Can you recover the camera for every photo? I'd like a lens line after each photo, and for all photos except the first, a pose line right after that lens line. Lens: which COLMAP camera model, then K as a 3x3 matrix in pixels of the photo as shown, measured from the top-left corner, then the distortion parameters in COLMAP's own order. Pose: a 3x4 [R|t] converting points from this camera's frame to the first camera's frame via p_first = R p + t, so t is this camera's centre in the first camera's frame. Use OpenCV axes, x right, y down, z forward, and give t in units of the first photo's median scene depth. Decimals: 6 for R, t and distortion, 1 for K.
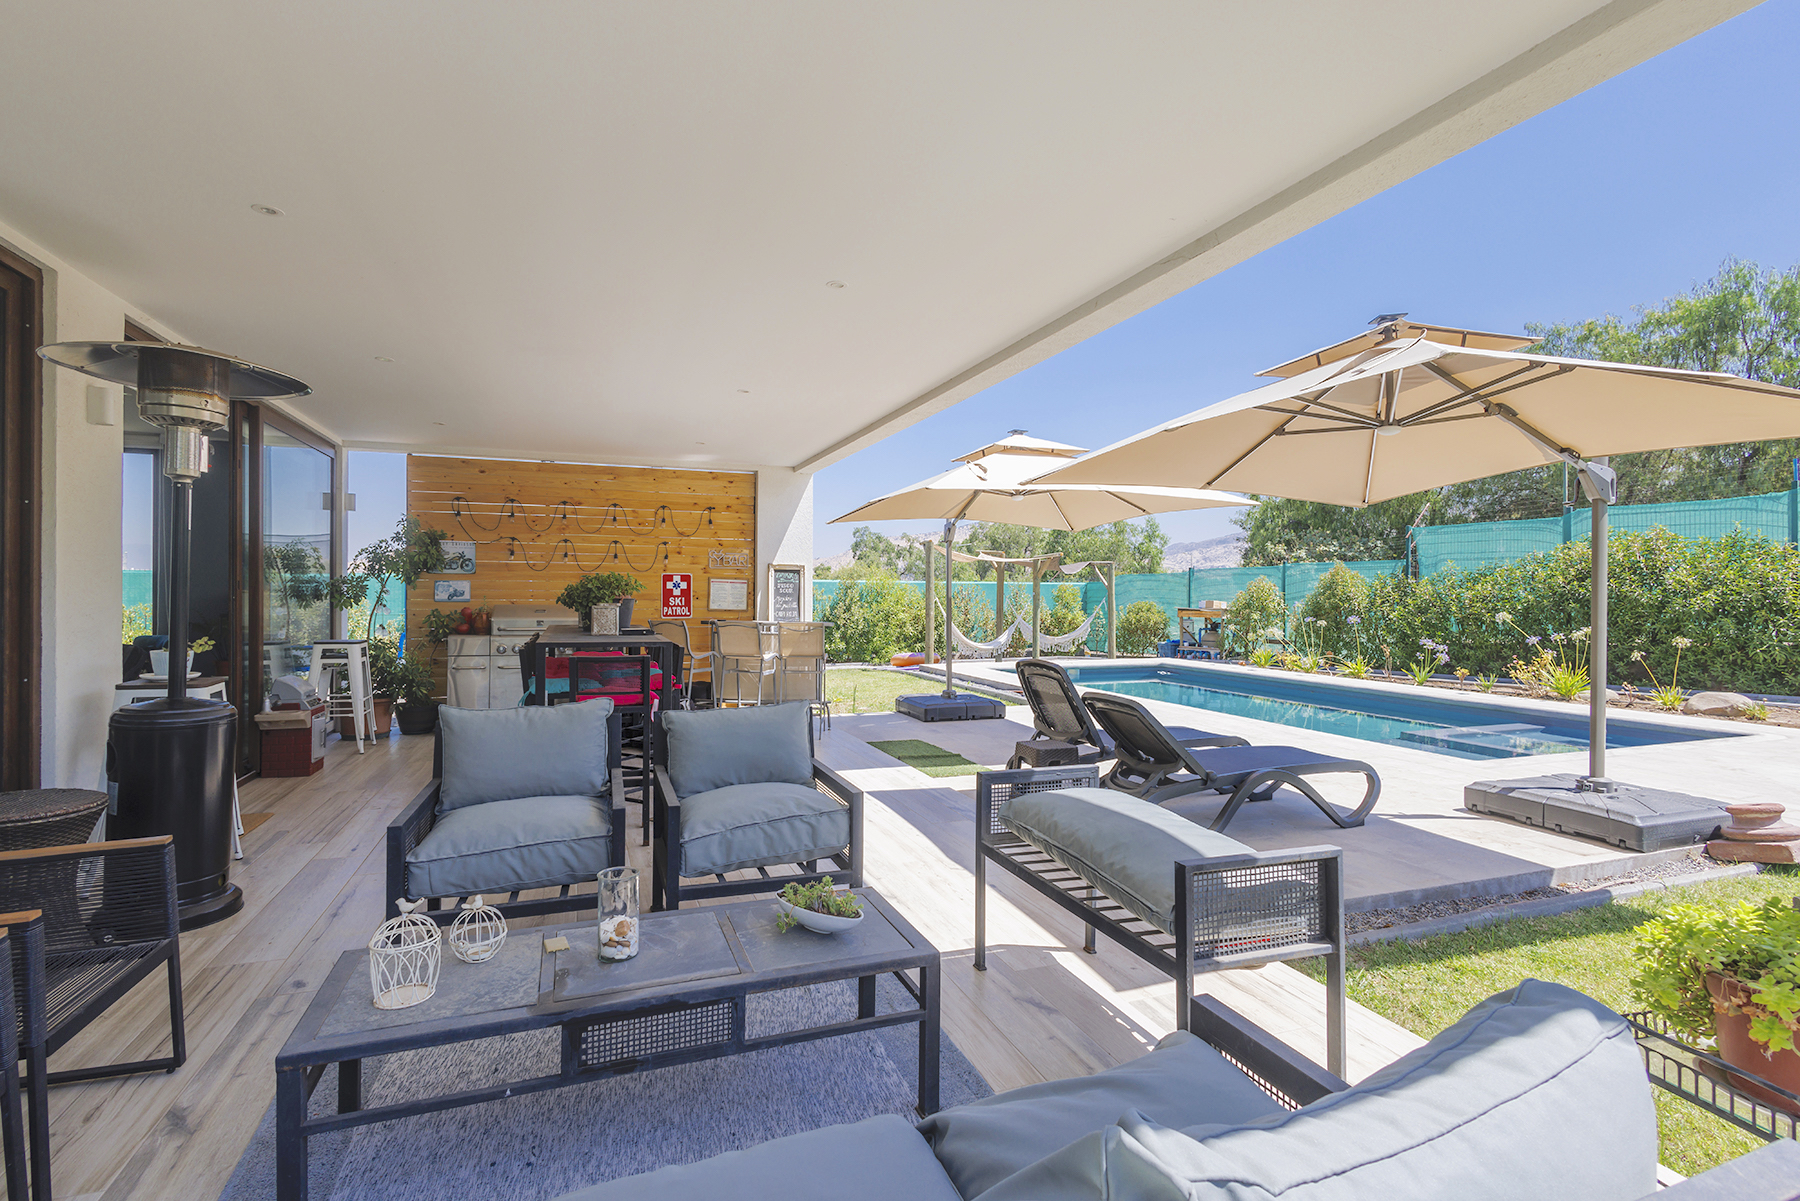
lens RADIAL K [[830.8, 0, 892.3], [0, 830.8, 595.9], [0, 0, 1]] dist [0.005777, -0.001794]
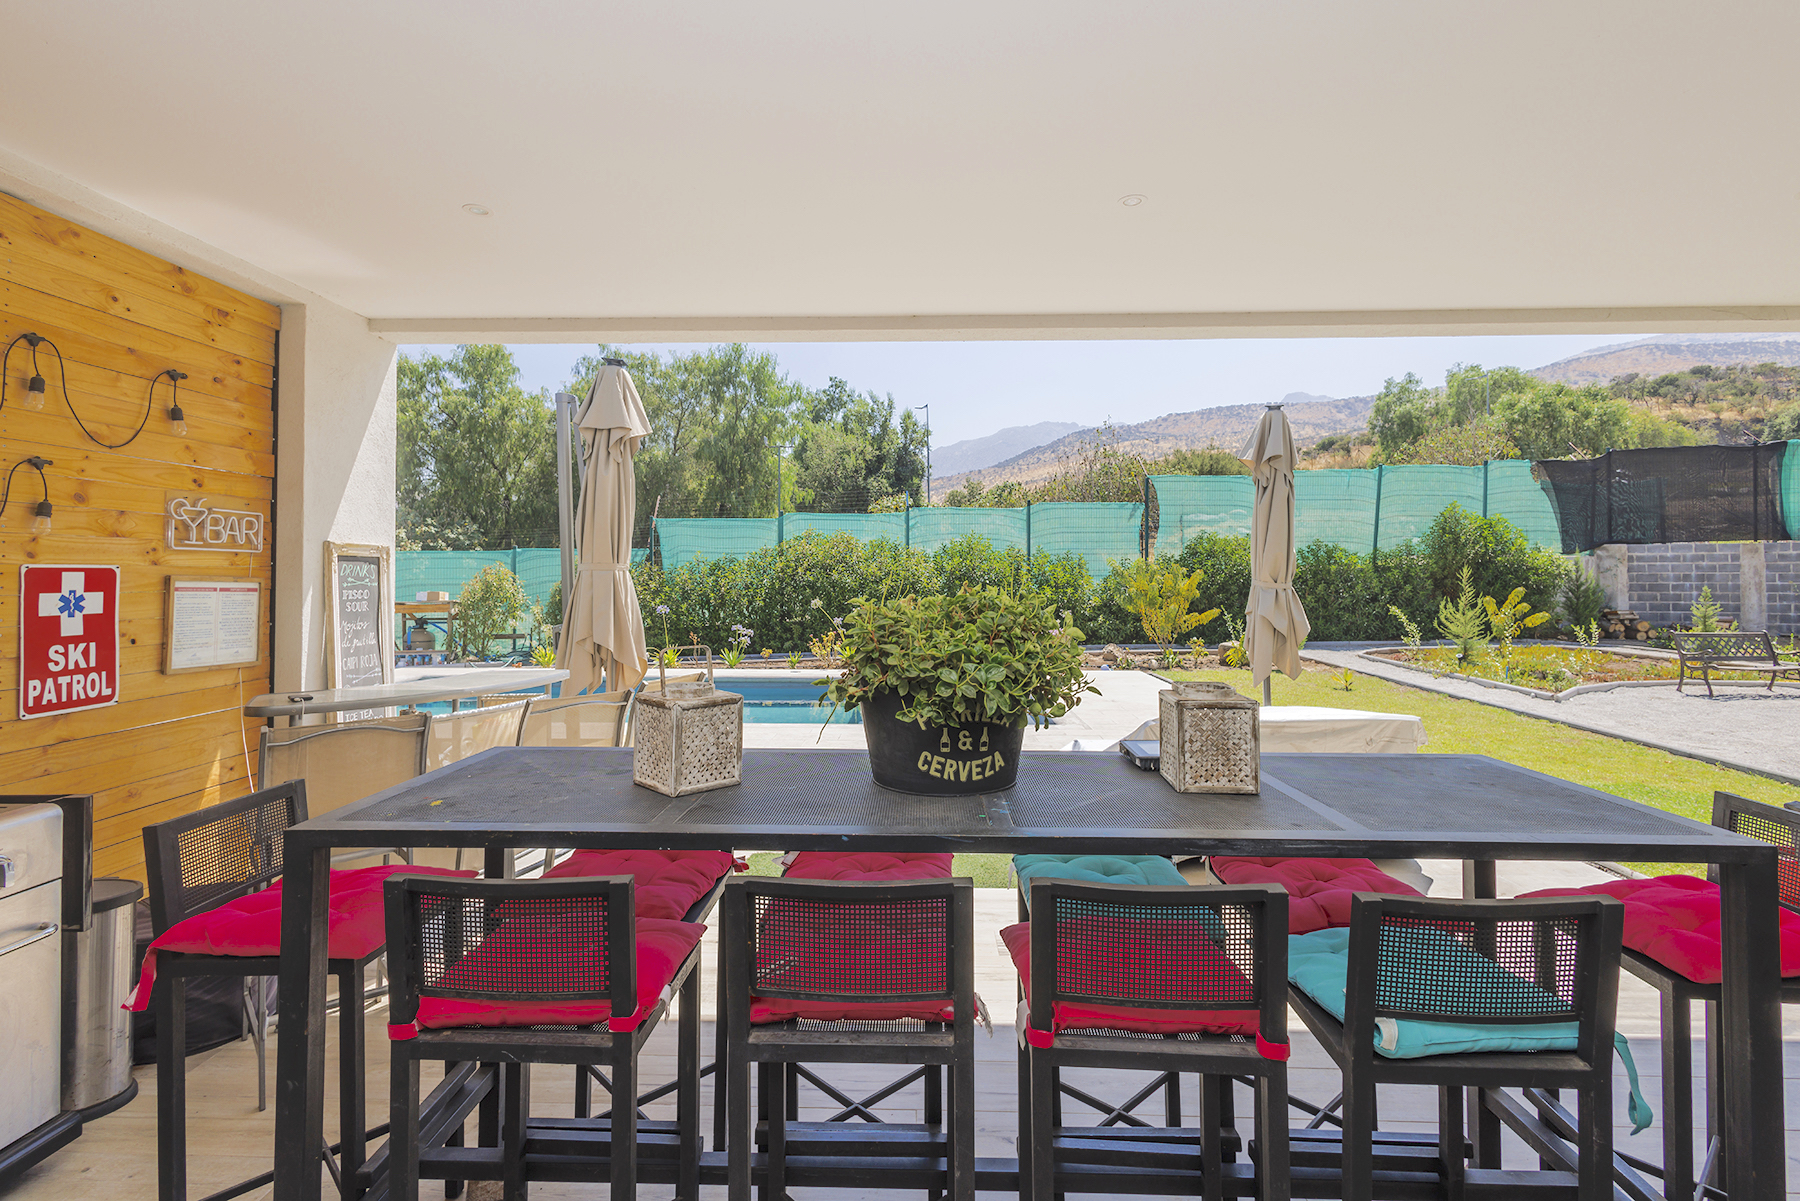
lens RADIAL K [[830.8, 0, 886.0], [0, 830.8, 567.6], [0, 0, 1]] dist [0.005777, -0.001794]
pose [[0.391585, 0.003533, 0.920135, -0.422911], [0.005389, 0.999967, -0.006133, -0.022589], [-0.920126, 0.007360, 0.391553, 0.601476]]
